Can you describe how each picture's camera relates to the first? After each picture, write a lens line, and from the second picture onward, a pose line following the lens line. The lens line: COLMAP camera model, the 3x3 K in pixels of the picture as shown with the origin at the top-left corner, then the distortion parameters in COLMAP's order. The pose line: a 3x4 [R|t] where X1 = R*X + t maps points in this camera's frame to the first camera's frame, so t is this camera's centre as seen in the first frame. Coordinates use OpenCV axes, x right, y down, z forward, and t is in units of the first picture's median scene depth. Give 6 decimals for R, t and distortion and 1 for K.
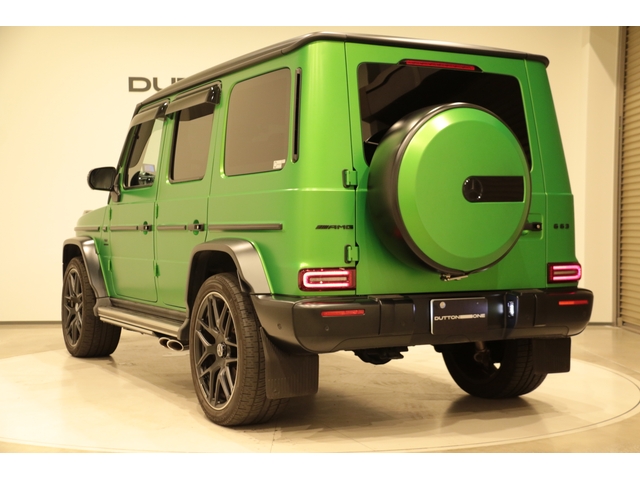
lens RADIAL K [[1013.2, 0, 320.0], [0, 1013.2, 240.0], [0, 0, 1]] dist [0.006275, 0.015944]
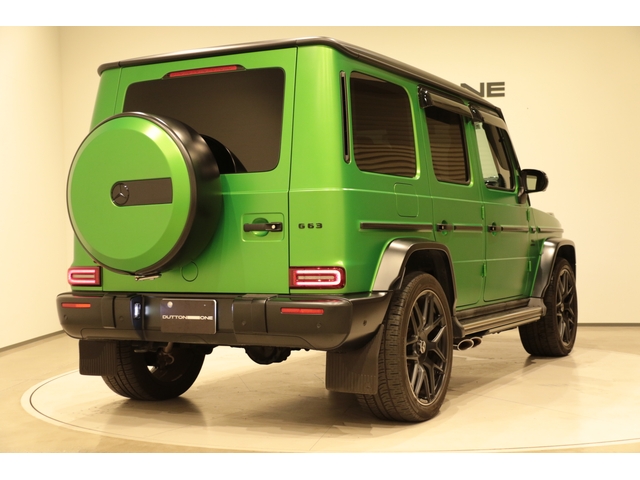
lens RADIAL K [[996.3, 0, 320.3], [0, 996.3, 217.3], [0, 0, 1]] dist [0.003036, 0.011467]
pose [[0.554227, -0.018850, -0.832152, 1.062227], [0.009453, 0.999822, -0.016352, -0.007181], [0.832312, 0.001196, 0.554307, 0.563144]]
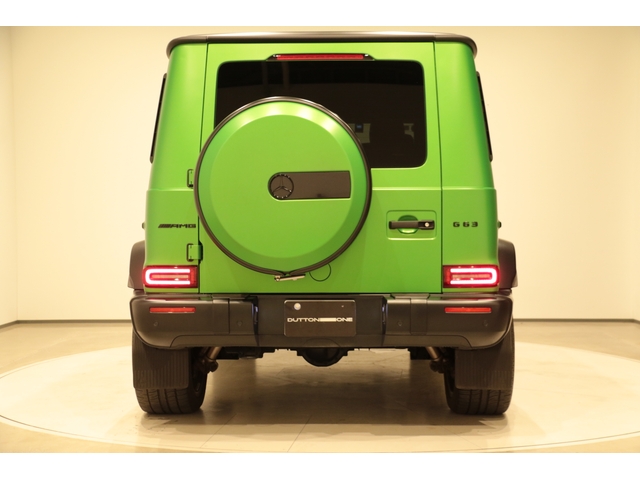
lens RADIAL K [[1013.2, 0, 320.0], [0, 1013.2, 240.0], [0, 0, 1]] dist [0.006275, 0.015944]
pose [[0.869305, 0.009171, -0.494191, 0.618645], [-0.003951, 0.999925, 0.011606, -0.010520], [0.494260, -0.008136, 0.869276, 0.171184]]
